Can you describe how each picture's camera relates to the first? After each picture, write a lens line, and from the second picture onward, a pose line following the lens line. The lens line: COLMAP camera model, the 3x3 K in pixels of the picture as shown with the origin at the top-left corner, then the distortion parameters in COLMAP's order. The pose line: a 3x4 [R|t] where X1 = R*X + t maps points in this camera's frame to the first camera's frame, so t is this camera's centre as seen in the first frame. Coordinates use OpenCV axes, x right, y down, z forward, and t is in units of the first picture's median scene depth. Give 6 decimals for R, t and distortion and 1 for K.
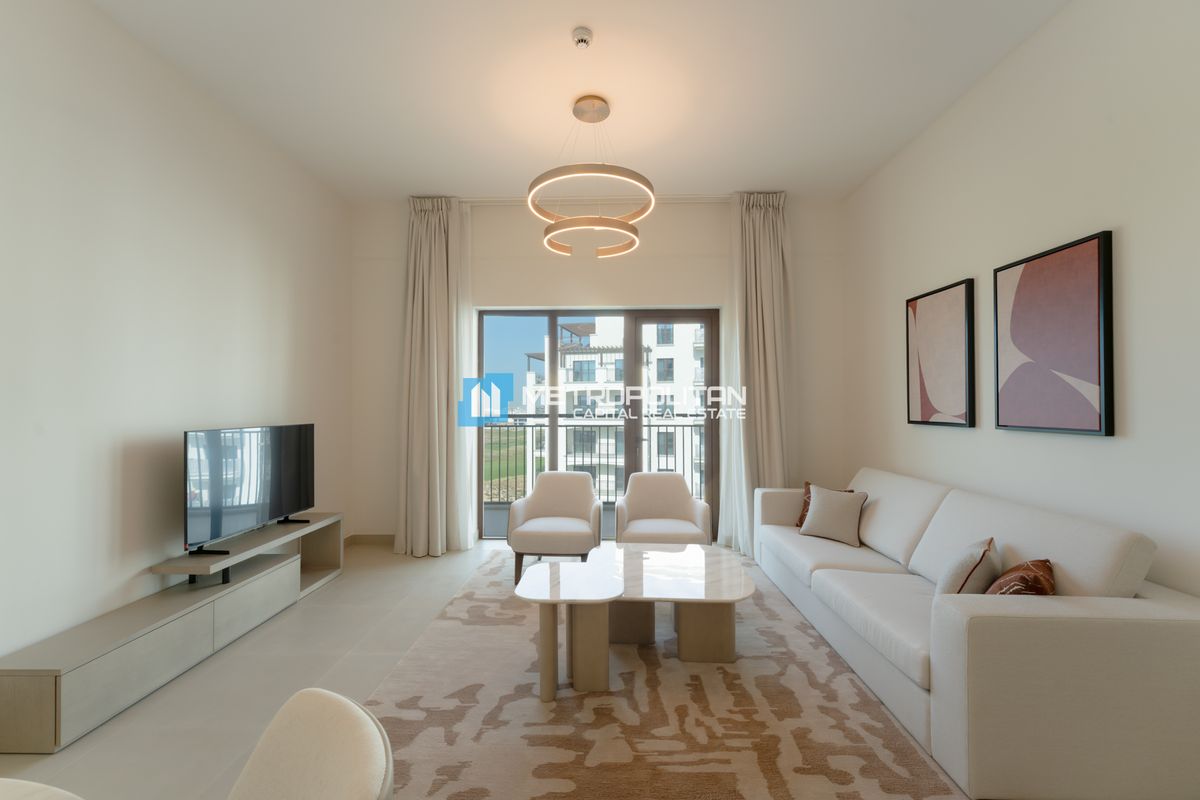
lens RADIAL K [[476.2, 0, 600.0], [0, 476.2, 400.0], [0, 0, 1]] dist [0.003138, -0.000061]
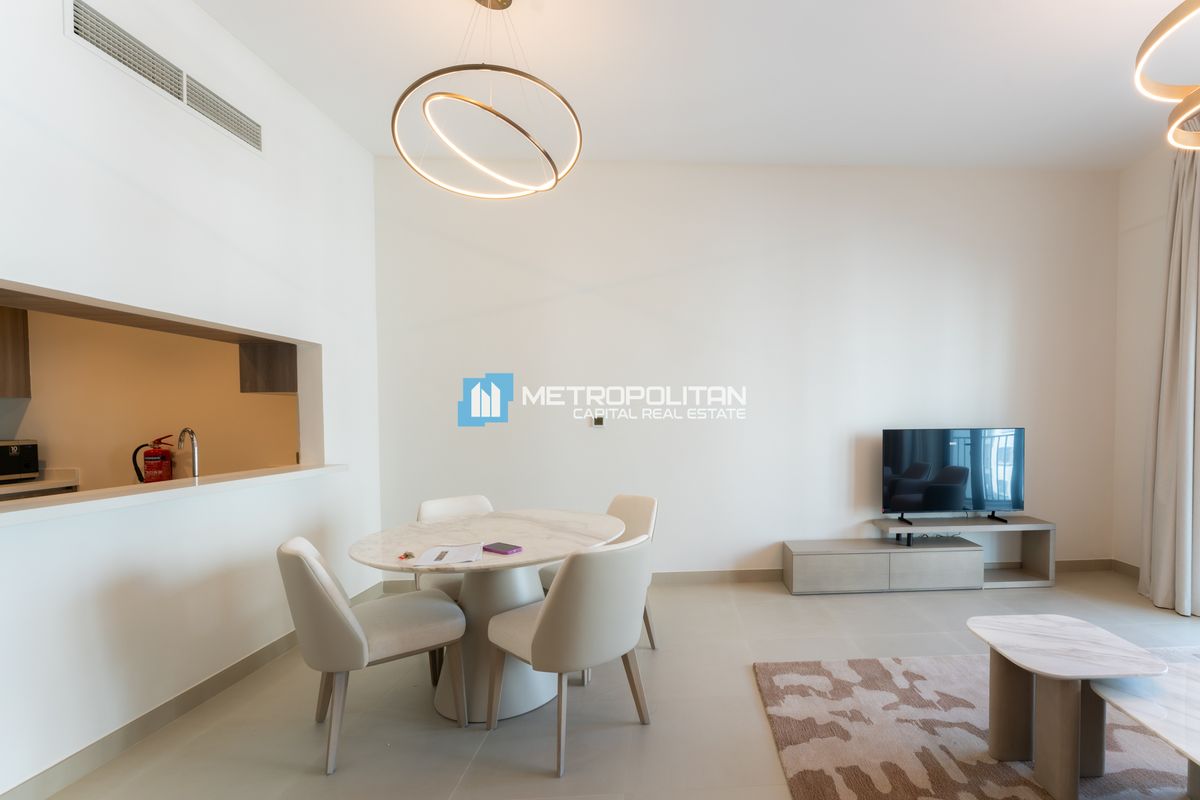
lens RADIAL K [[522.0, 0, 698.6], [0, 522.0, 425.1], [0, 0, 1]] dist [-0.000691, -0.000088]
pose [[0.065169, 0.012642, -0.997794, 0.689038], [0.023109, 0.999632, 0.014174, 0.024305], [0.997607, -0.023981, 0.064853, 0.399498]]
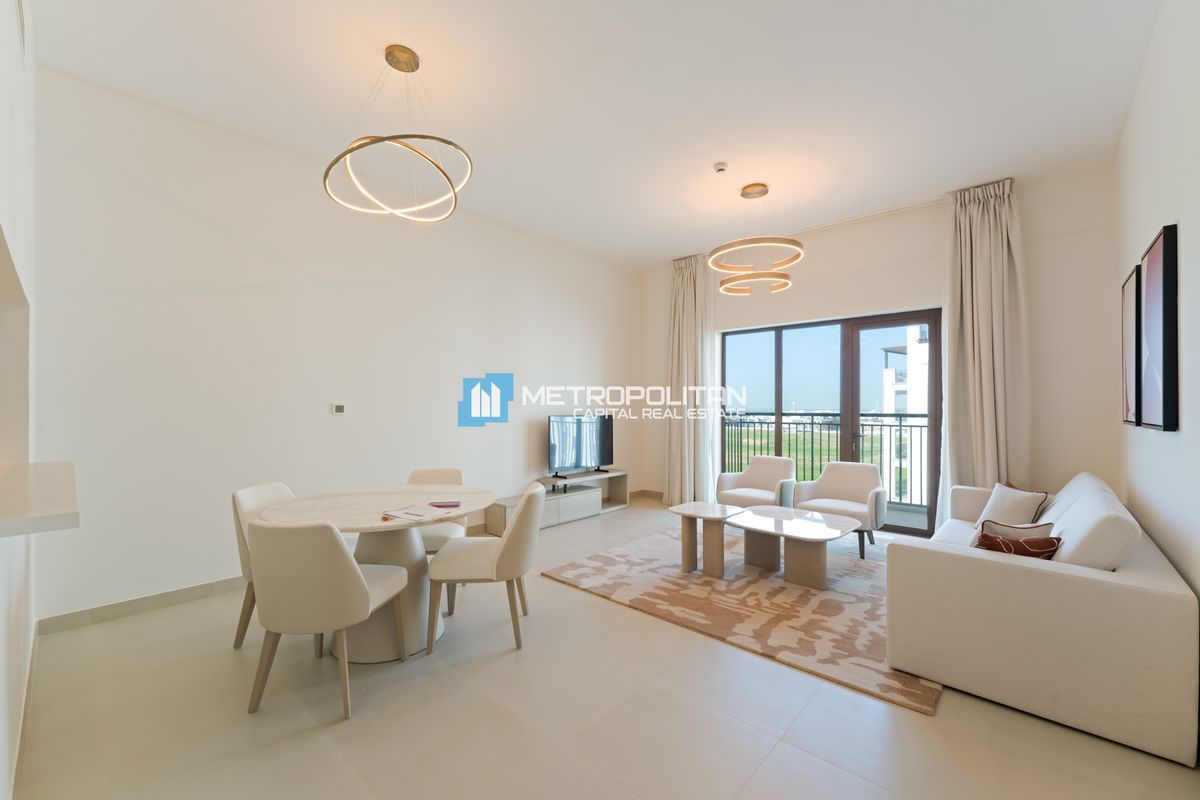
lens RADIAL K [[483.3, 0, 587.1], [0, 483.3, 400.6], [0, 0, 1]] dist [0.002904, 0.000095]
pose [[0.741236, -0.005319, -0.671223, 0.737999], [0.003641, 0.999986, -0.003904, 0.009424], [0.671235, 0.000449, 0.741245, -0.497426]]
